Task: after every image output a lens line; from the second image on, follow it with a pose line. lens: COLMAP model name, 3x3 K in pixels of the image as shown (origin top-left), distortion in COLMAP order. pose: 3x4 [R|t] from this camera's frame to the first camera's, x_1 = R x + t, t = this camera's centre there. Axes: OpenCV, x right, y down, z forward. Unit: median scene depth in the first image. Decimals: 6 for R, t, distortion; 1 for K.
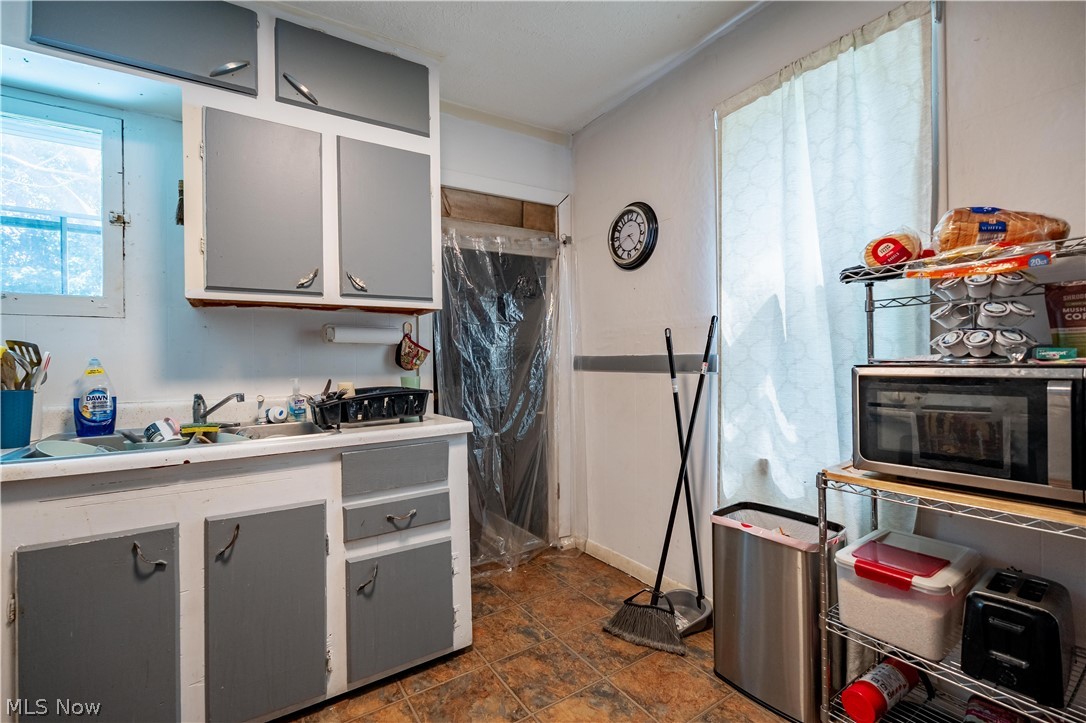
lens RADIAL K [[479.8, 0, 539.0], [0, 479.8, 363.3], [0, 0, 1]] dist [-0.003764, -0.000087]
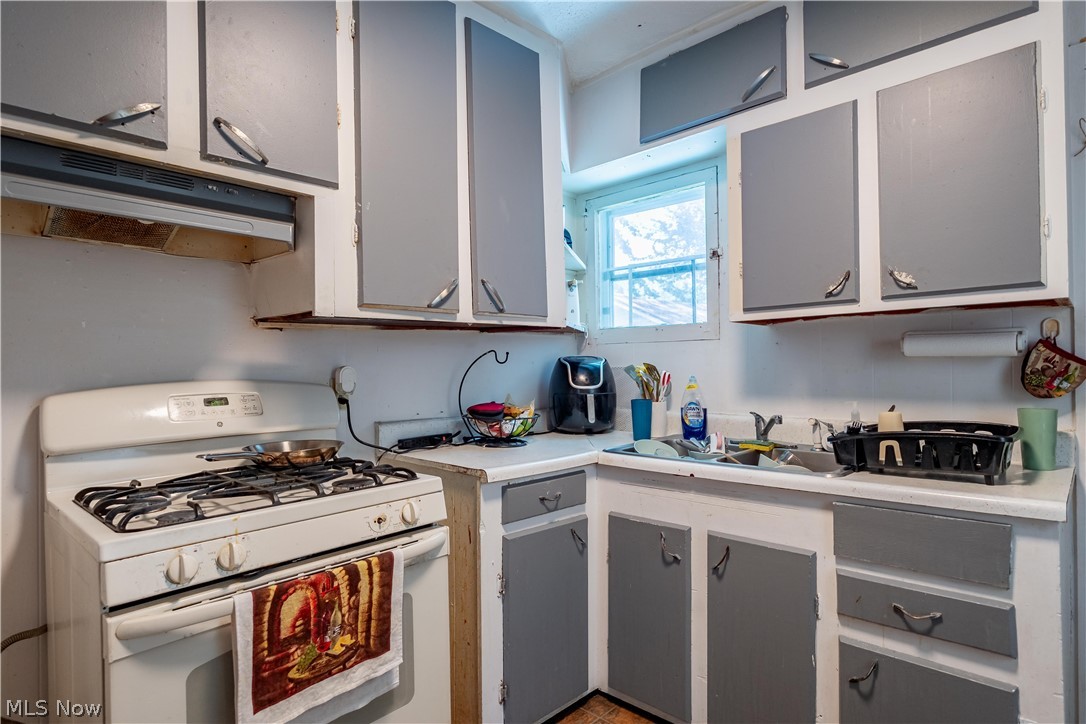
lens RADIAL K [[583.8, 0, 543.6], [0, 583.8, 361.6], [0, 0, 1]] dist [-0.002726, 0.000255]
pose [[0.227375, 0.004899, -0.973795, 0.398534], [0.010231, 0.999920, 0.007419, -0.056710], [0.973754, -0.011650, 0.227306, 0.276314]]
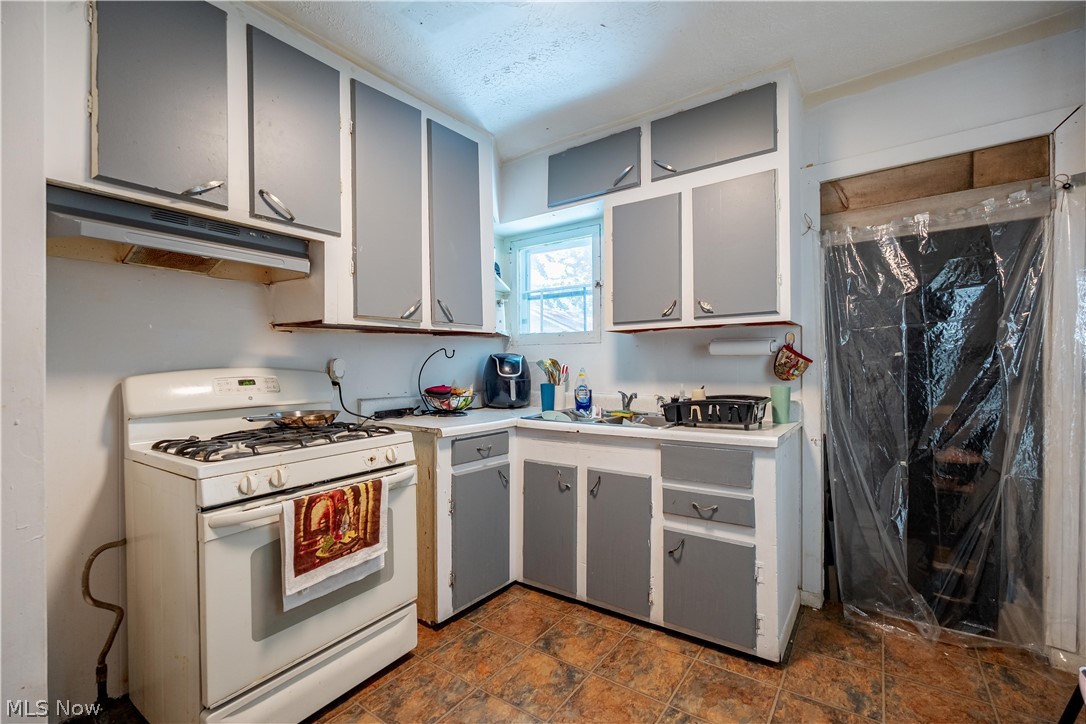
lens RADIAL K [[479.8, 0, 543.4], [0, 479.8, 362.2], [0, 0, 1]] dist [-0.003764, -0.000087]
pose [[0.359282, 0.011750, -0.933155, 0.635846], [0.001874, 0.999910, 0.013312, -0.049302], [0.933227, -0.006532, 0.359228, 0.210335]]
